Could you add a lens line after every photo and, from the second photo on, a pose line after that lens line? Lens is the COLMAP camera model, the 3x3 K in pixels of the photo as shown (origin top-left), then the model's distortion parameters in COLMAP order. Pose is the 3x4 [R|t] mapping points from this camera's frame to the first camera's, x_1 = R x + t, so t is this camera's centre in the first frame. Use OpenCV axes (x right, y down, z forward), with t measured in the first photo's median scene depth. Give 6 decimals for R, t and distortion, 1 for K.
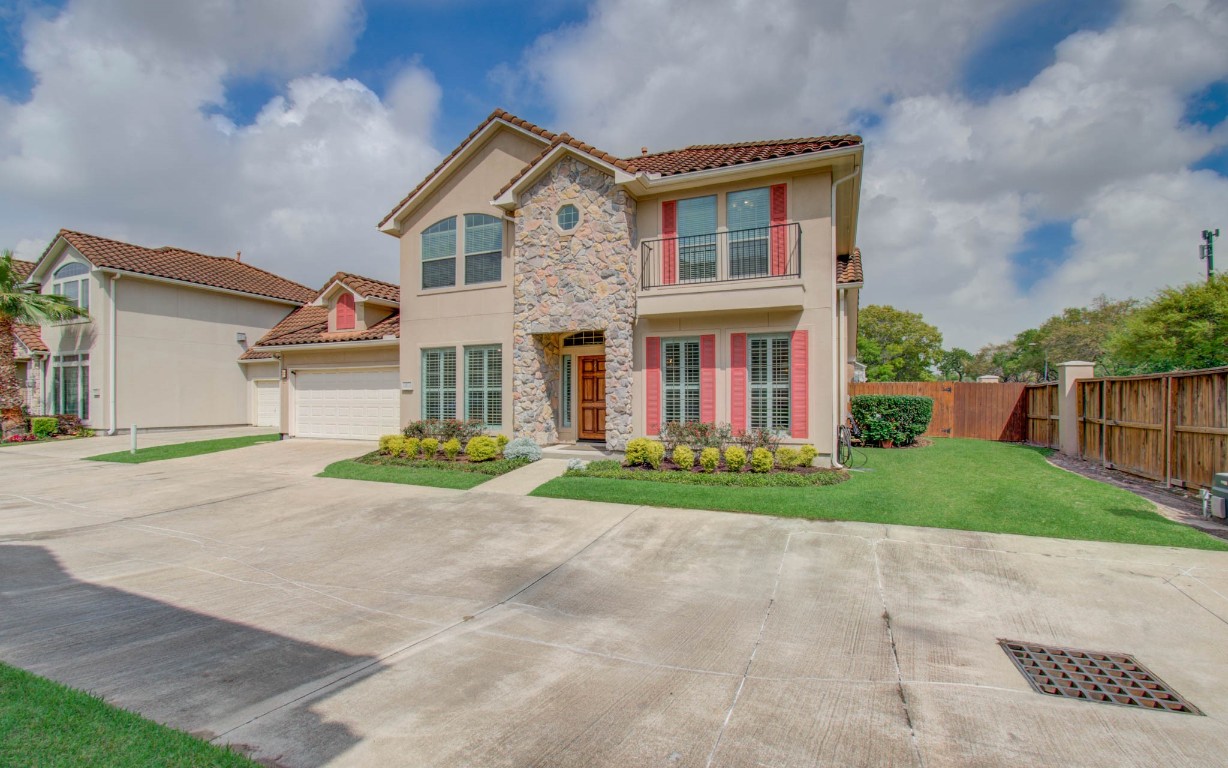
lens RADIAL K [[503.2, 0, 611.4], [0, 503.2, 407.4], [0, 0, 1]] dist [-0.001316, -0.000676]
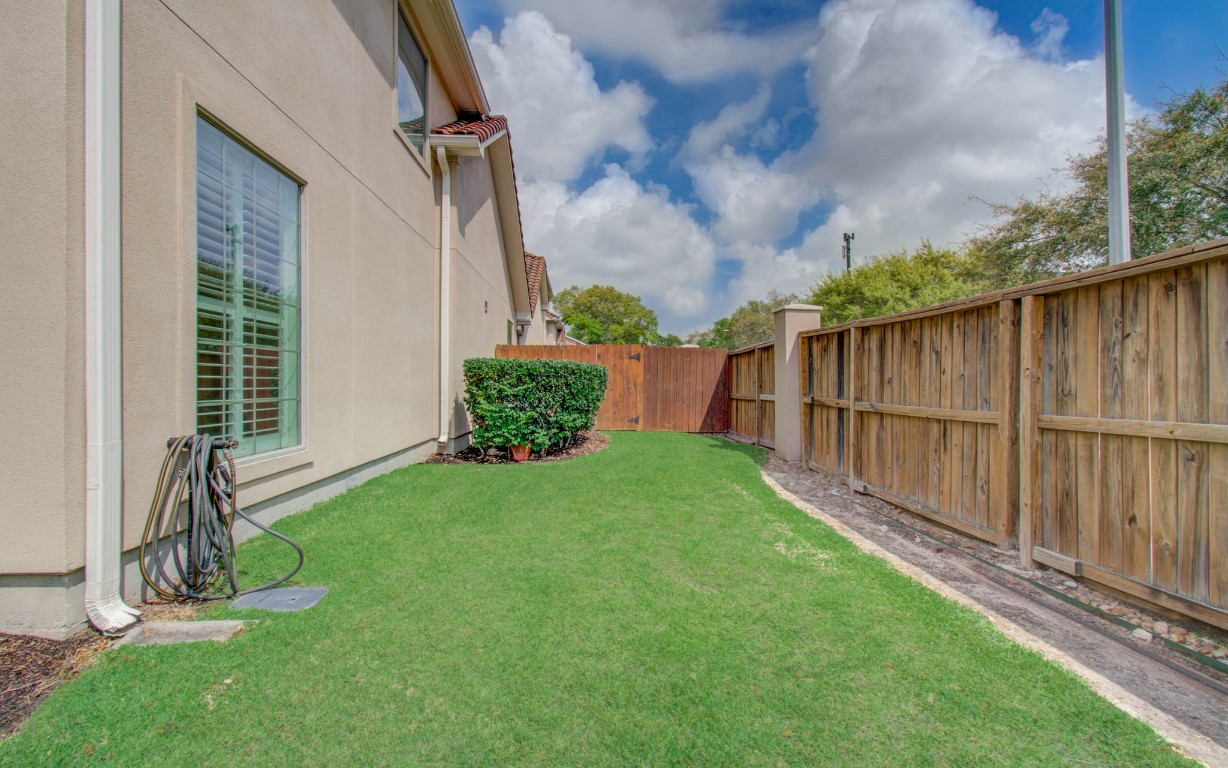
lens RADIAL K [[503.2, 0, 614.6], [0, 503.2, 386.0], [0, 0, 1]] dist [-0.001316, -0.000676]
pose [[0.885689, -0.001269, 0.464277, 0.380791], [0.005624, 0.999952, -0.007996, 0.008559], [-0.464245, 0.009693, 0.885654, 0.481685]]
